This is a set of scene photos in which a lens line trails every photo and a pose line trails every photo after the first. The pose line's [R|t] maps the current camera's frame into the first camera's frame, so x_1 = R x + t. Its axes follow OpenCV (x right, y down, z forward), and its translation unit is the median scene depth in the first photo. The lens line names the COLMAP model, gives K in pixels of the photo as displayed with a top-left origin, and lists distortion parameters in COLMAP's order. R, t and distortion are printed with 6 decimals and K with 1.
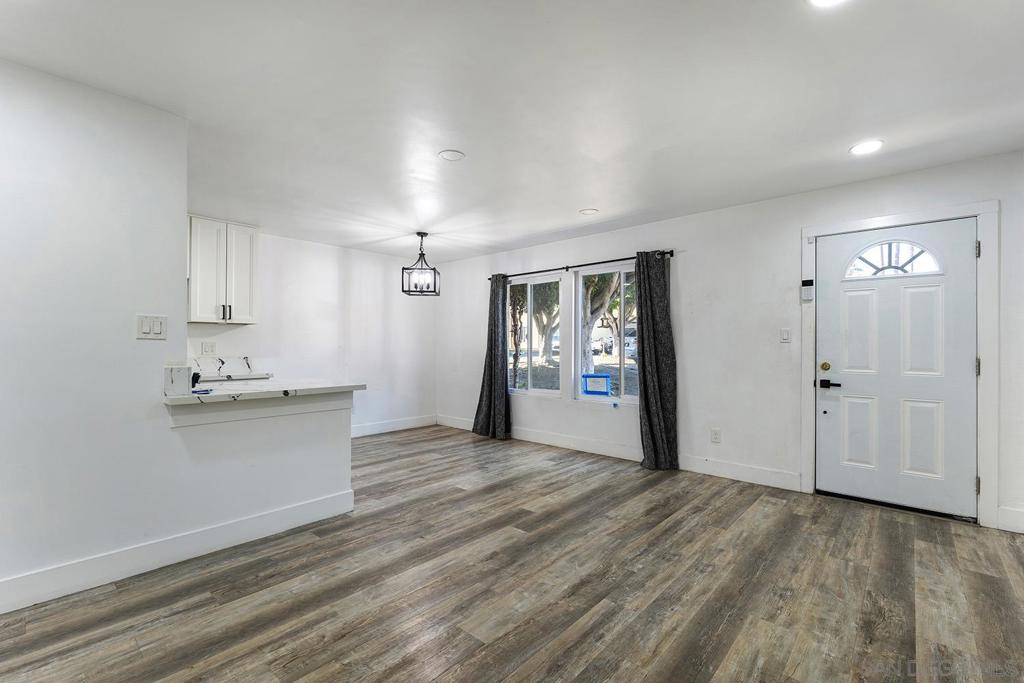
lens RADIAL K [[441.7, 0, 520.7], [0, 441.7, 350.9], [0, 0, 1]] dist [0.000505, 0.000084]
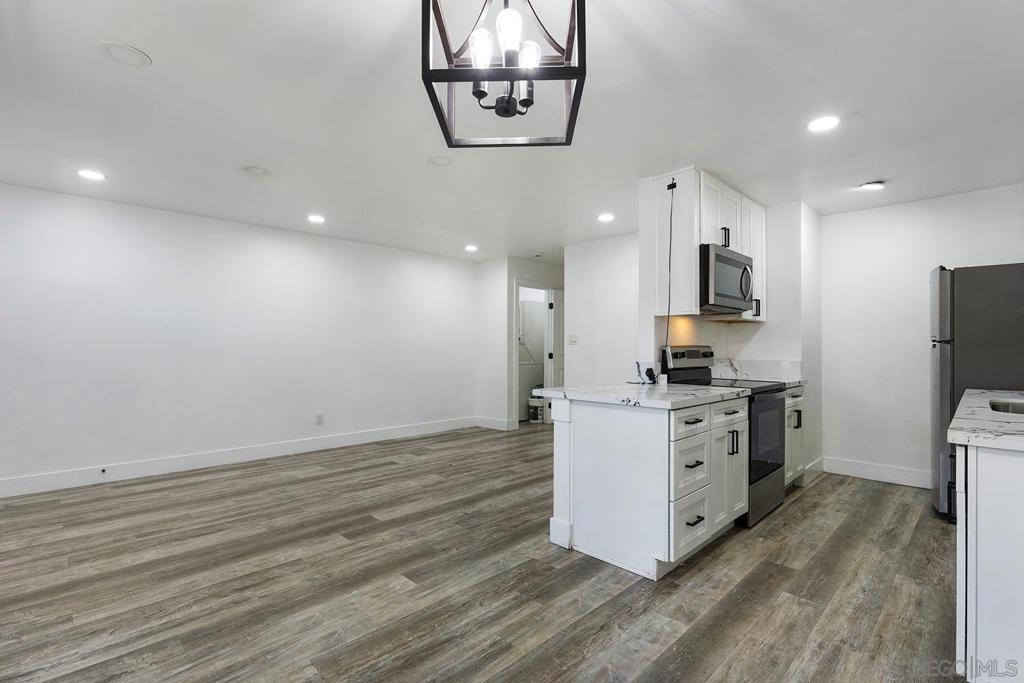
lens RADIAL K [[469.6, 0, 507.8], [0, 469.6, 351.2], [0, 0, 1]] dist [-0.004805, 0.001059]
pose [[-0.996256, -0.006352, 0.086221, -0.345240], [-0.005016, 0.999864, 0.015708, -0.011957], [-0.086309, 0.015217, -0.996152, 1.744165]]
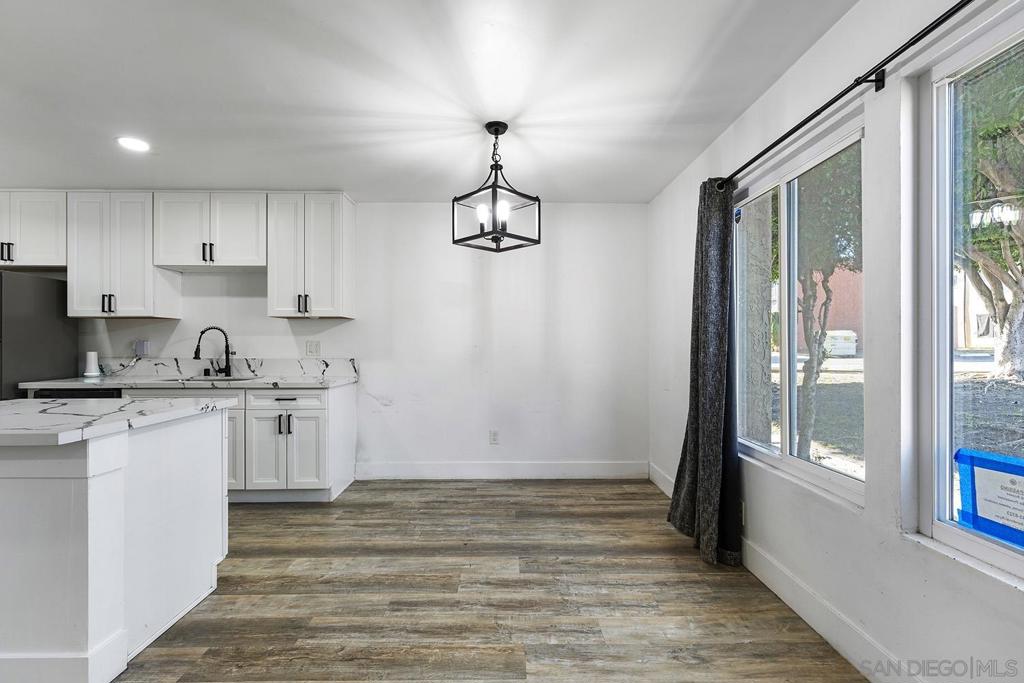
lens RADIAL K [[441.7, 0, 511.2], [0, 441.7, 344.0], [0, 0, 1]] dist [0.000505, 0.000084]
pose [[0.664572, -0.005136, -0.747206, 0.242897], [-0.004925, 0.999925, -0.011254, -0.007516], [0.747208, 0.011159, 0.664497, 0.942682]]
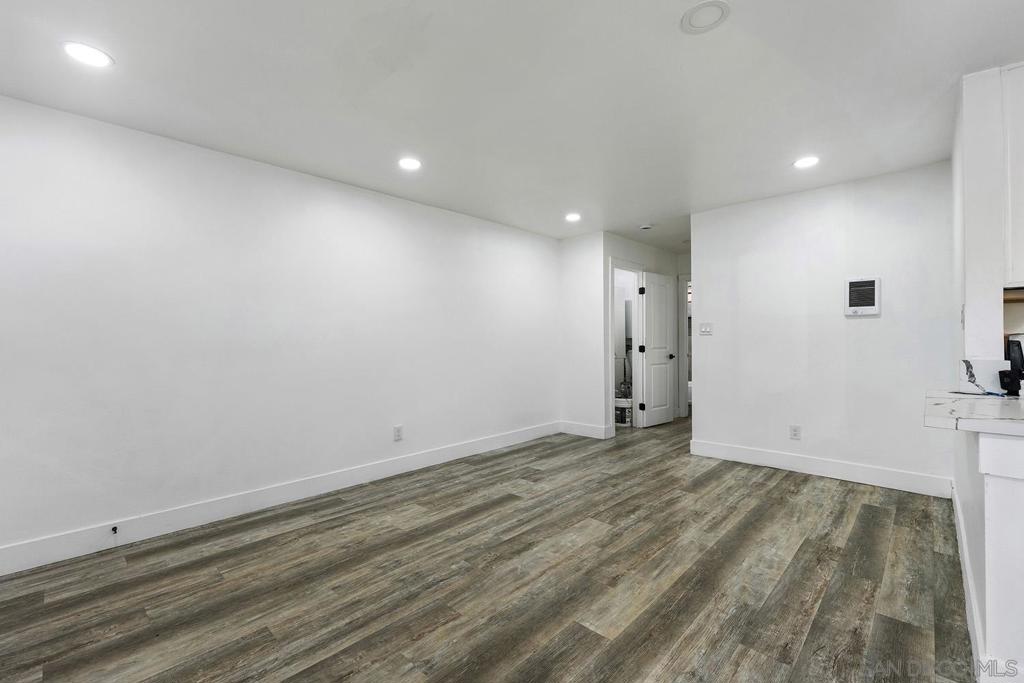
lens RADIAL K [[441.7, 0, 508.0], [0, 441.7, 343.5], [0, 0, 1]] dist [0.000505, 0.000084]
pose [[-0.998381, 0.002830, 0.056815, 0.067058], [0.003866, 0.999828, 0.018126, -0.011715], [-0.056754, 0.018316, -0.998220, 1.356942]]
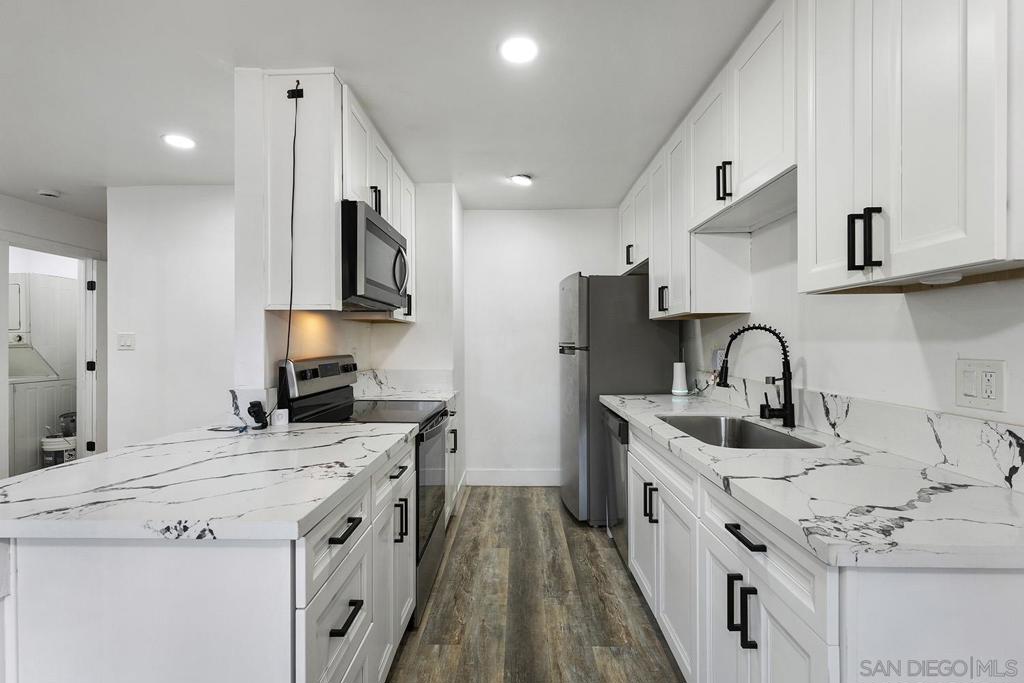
lens RADIAL K [[469.6, 0, 514.9], [0, 469.6, 336.8], [0, 0, 1]] dist [-0.004805, 0.001059]
pose [[-0.771262, -0.007574, -0.636473, -0.439718], [-0.004042, 0.999967, -0.007002, -0.037067], [0.636505, -0.002828, -0.771267, 1.362778]]
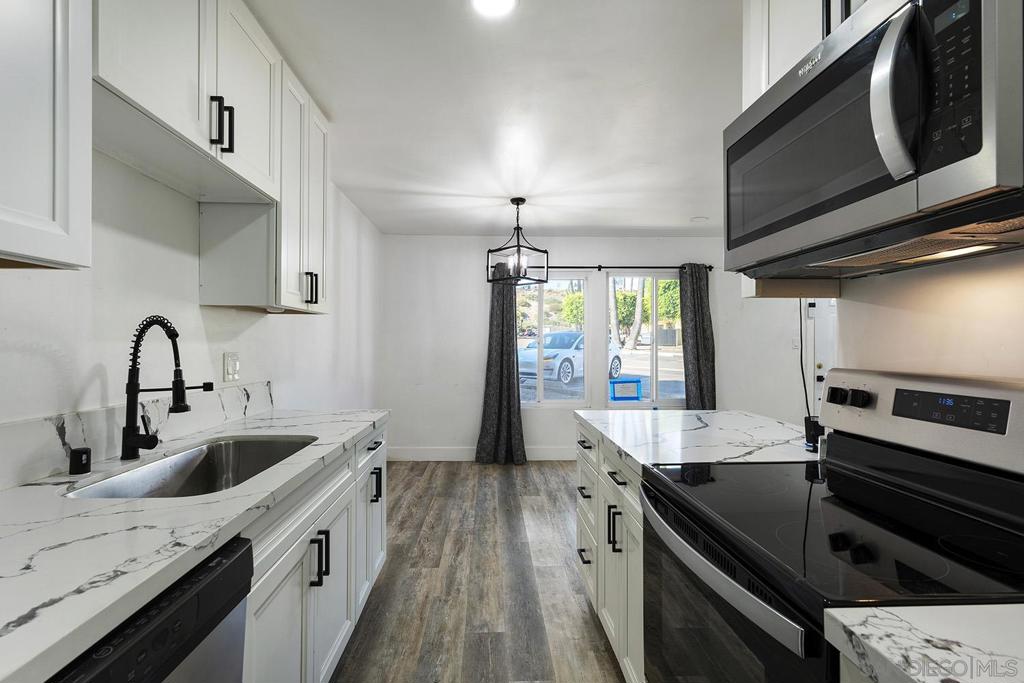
lens RADIAL K [[469.6, 0, 512.7], [0, 469.6, 342.2], [0, 0, 1]] dist [-0.004805, 0.001059]
pose [[0.722068, 0.003454, 0.691814, -1.082711], [0.004872, 0.999937, -0.010078, -0.030592], [-0.691805, 0.010647, 0.722006, 0.622451]]
